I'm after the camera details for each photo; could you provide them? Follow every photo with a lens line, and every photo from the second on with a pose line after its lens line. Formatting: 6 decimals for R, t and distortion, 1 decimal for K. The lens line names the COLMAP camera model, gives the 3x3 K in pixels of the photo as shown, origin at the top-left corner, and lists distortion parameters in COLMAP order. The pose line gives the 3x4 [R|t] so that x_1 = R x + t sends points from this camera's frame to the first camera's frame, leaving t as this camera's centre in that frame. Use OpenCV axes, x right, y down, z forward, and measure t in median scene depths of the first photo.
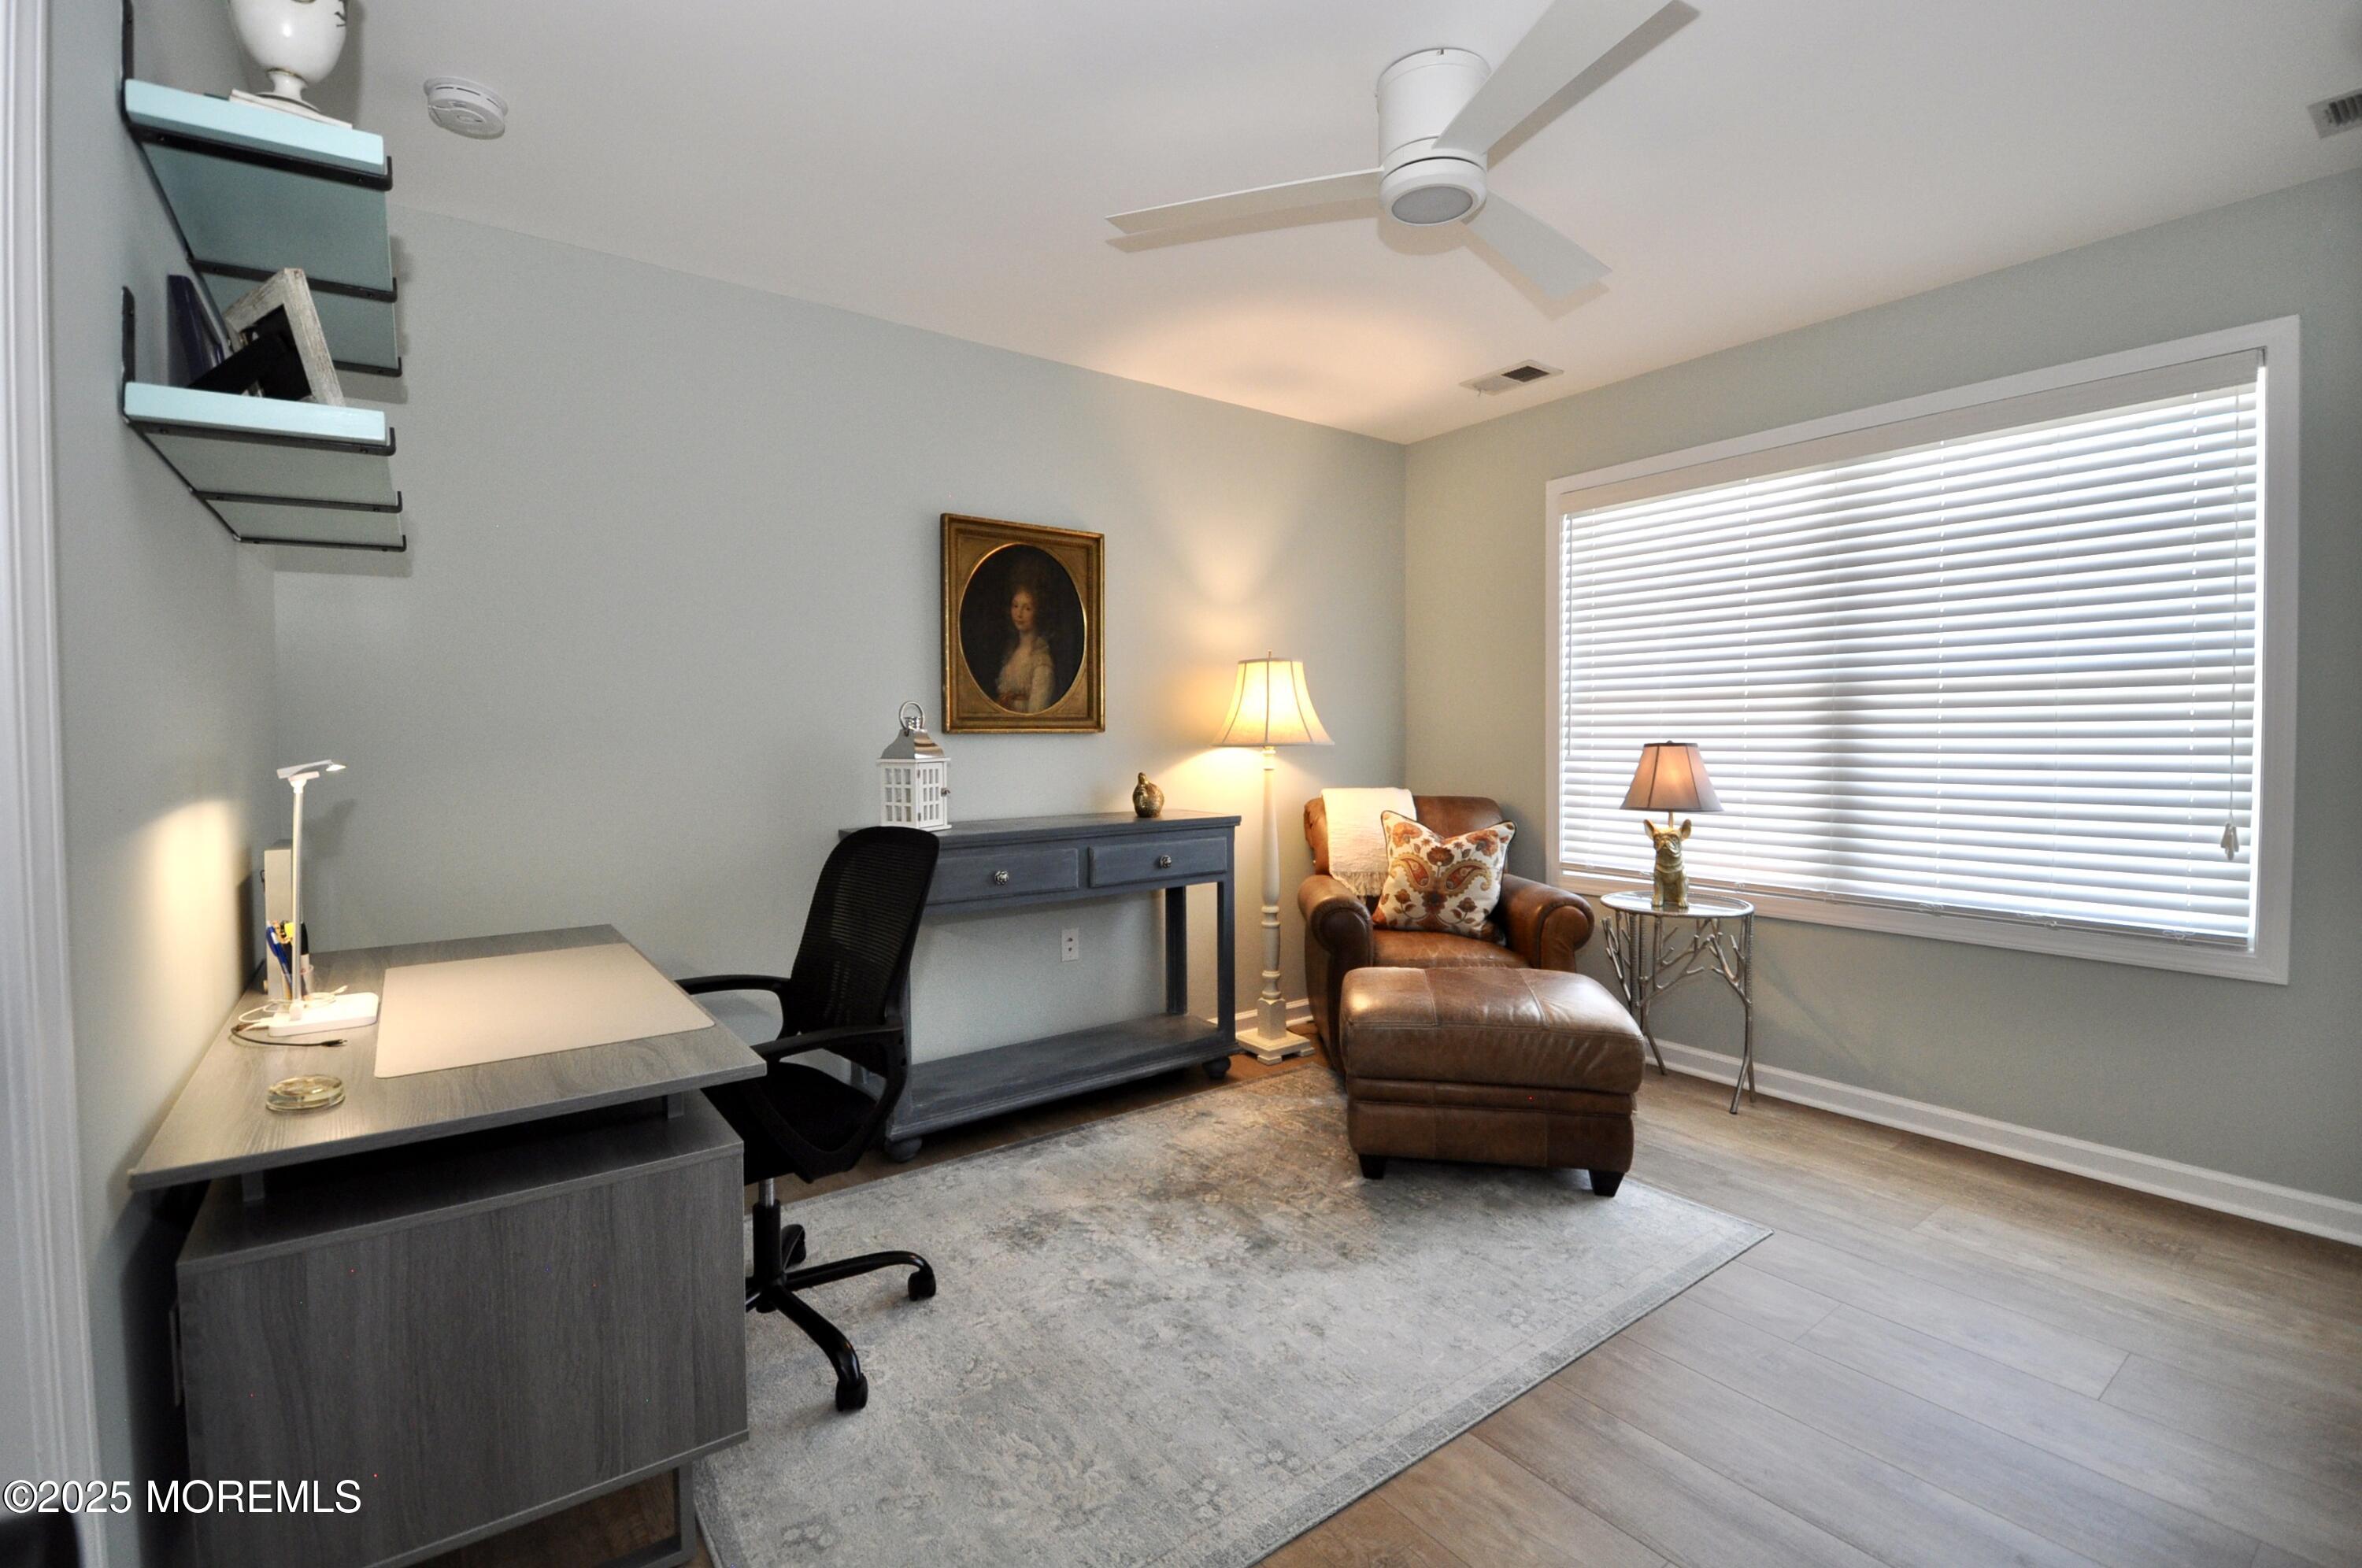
lens RADIAL K [[1022.4, 0, 1181.0], [0, 1022.4, 784.0], [0, 0, 1]] dist [-0.048774, -0.000069]
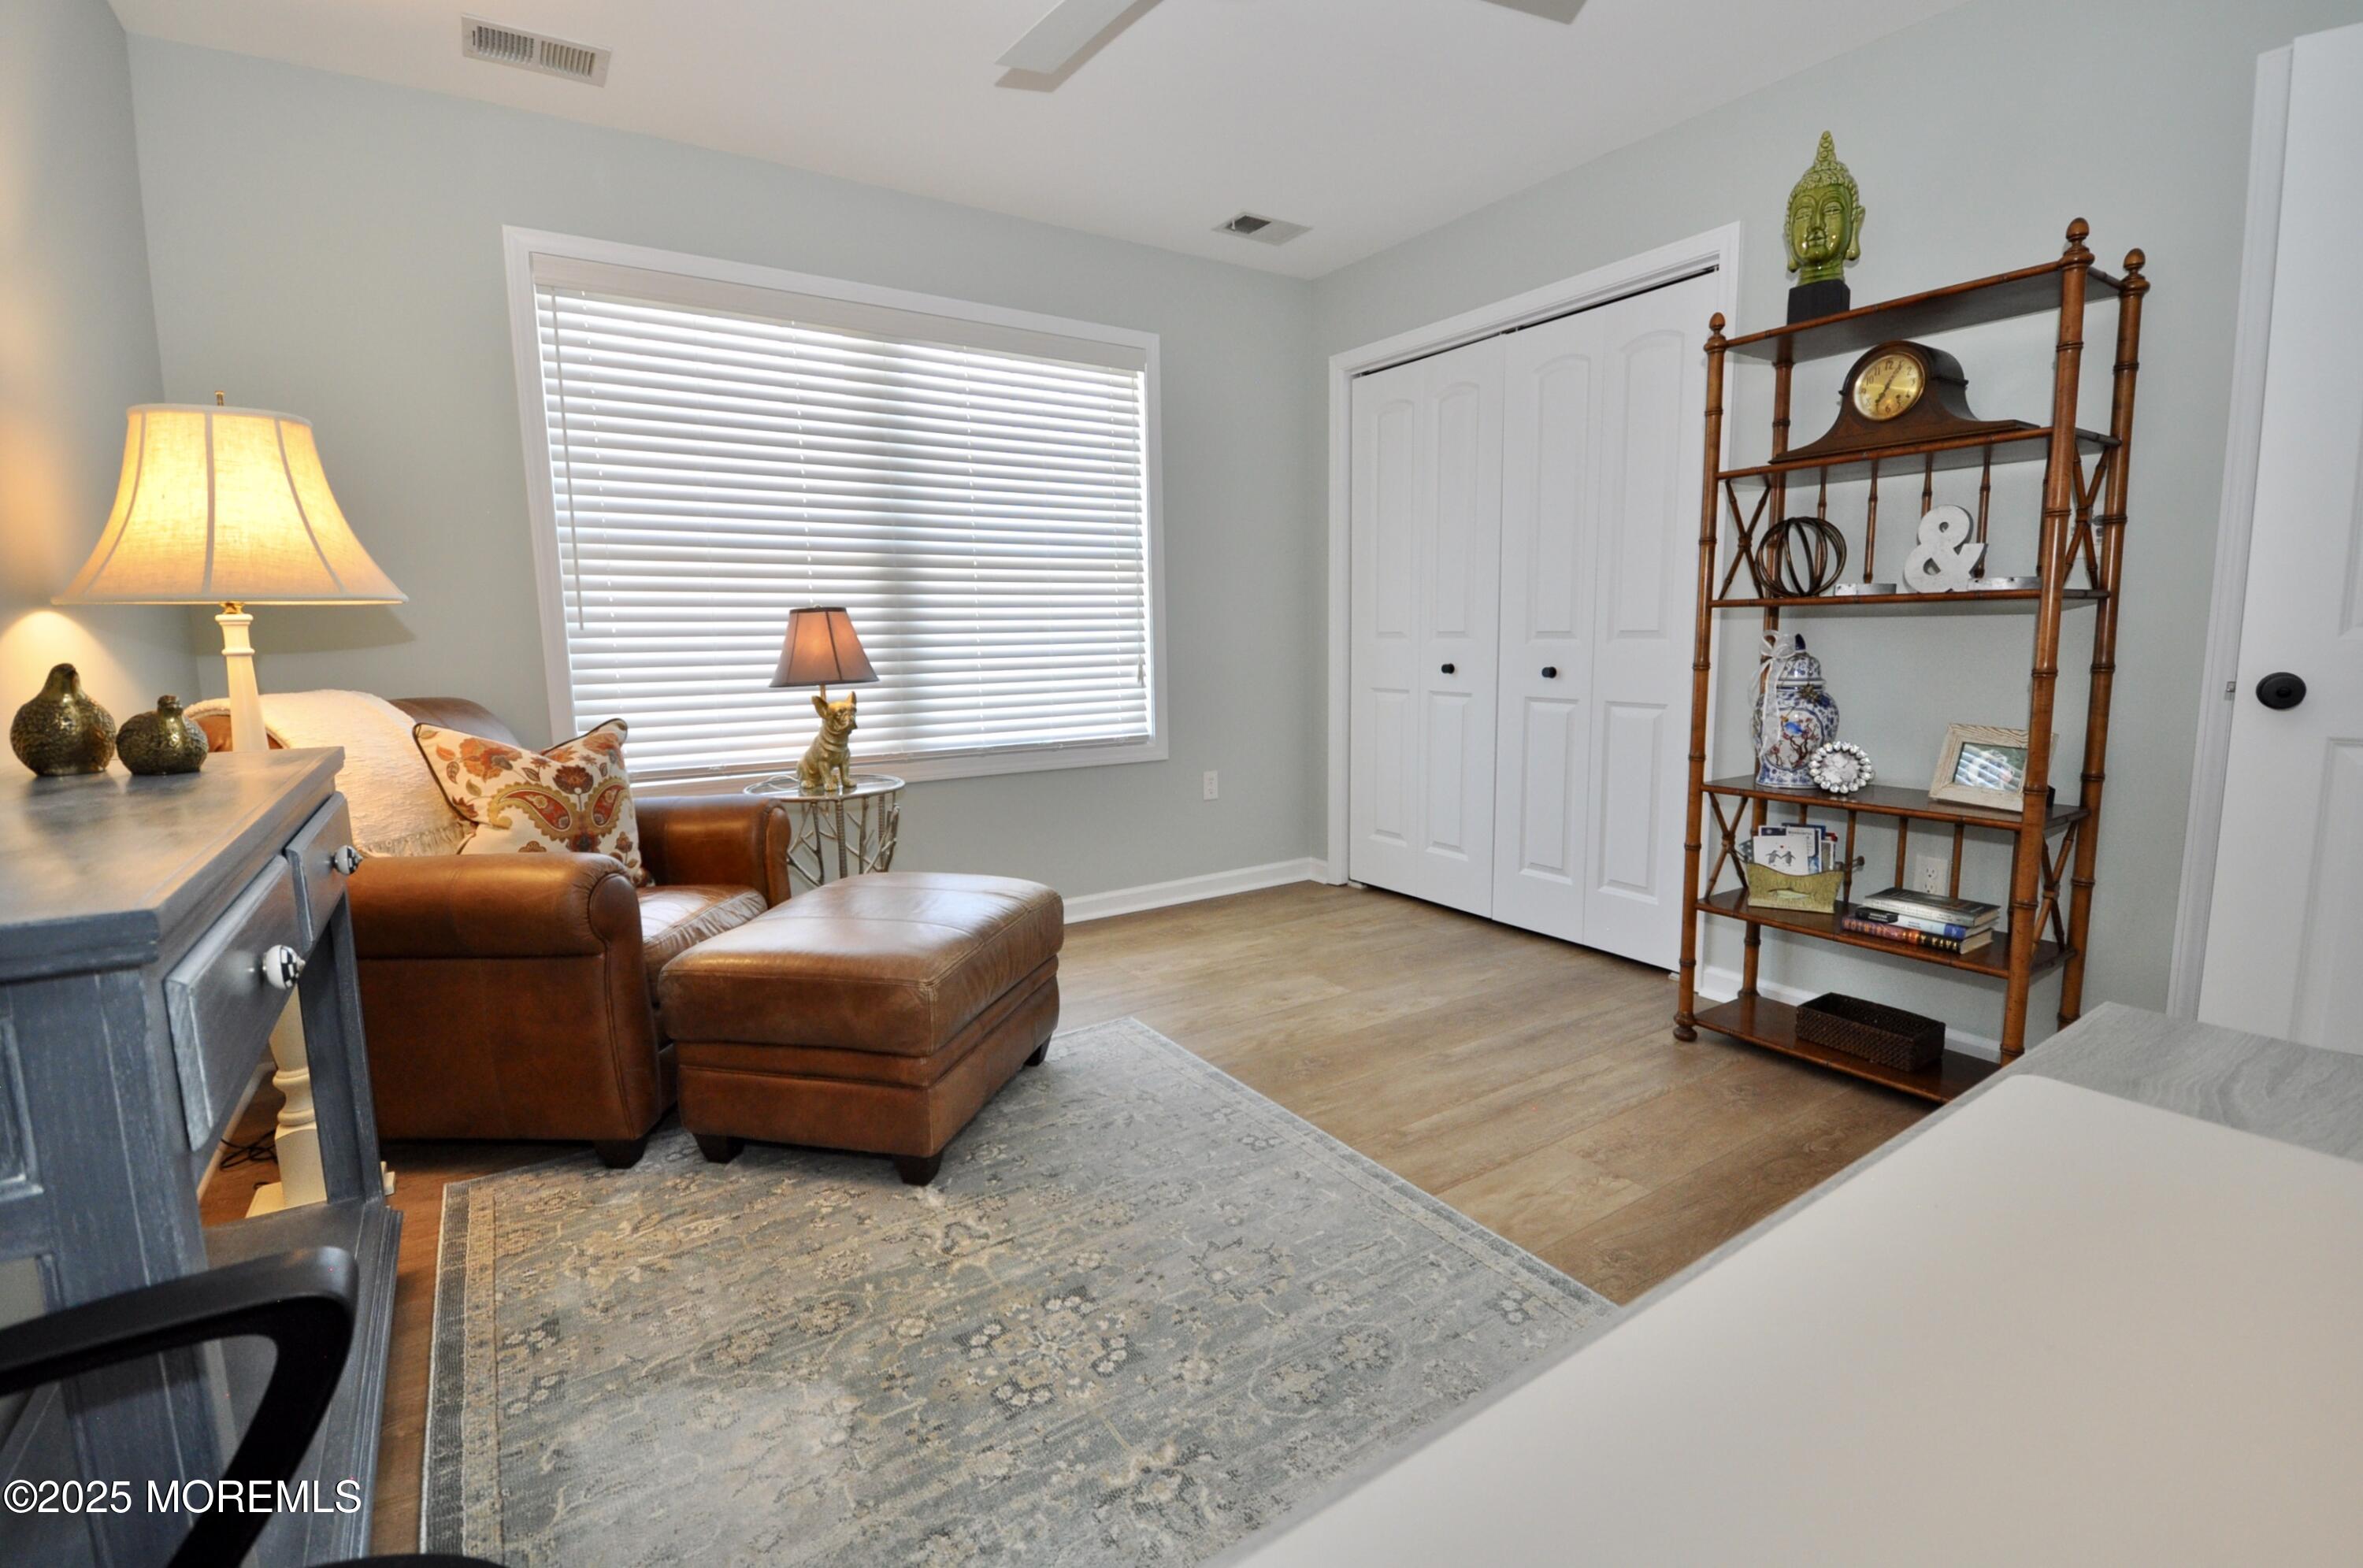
lens RADIAL K [[1052.6, 0, 1184.9], [0, 1052.6, 770.9], [0, 0, 1]] dist [-0.000501, -0.000183]
pose [[0.027803, -0.132682, 0.990769, -0.612257], [0.052693, 0.989968, 0.131096, -0.005446], [-0.998224, 0.048561, 0.034516, 0.869689]]
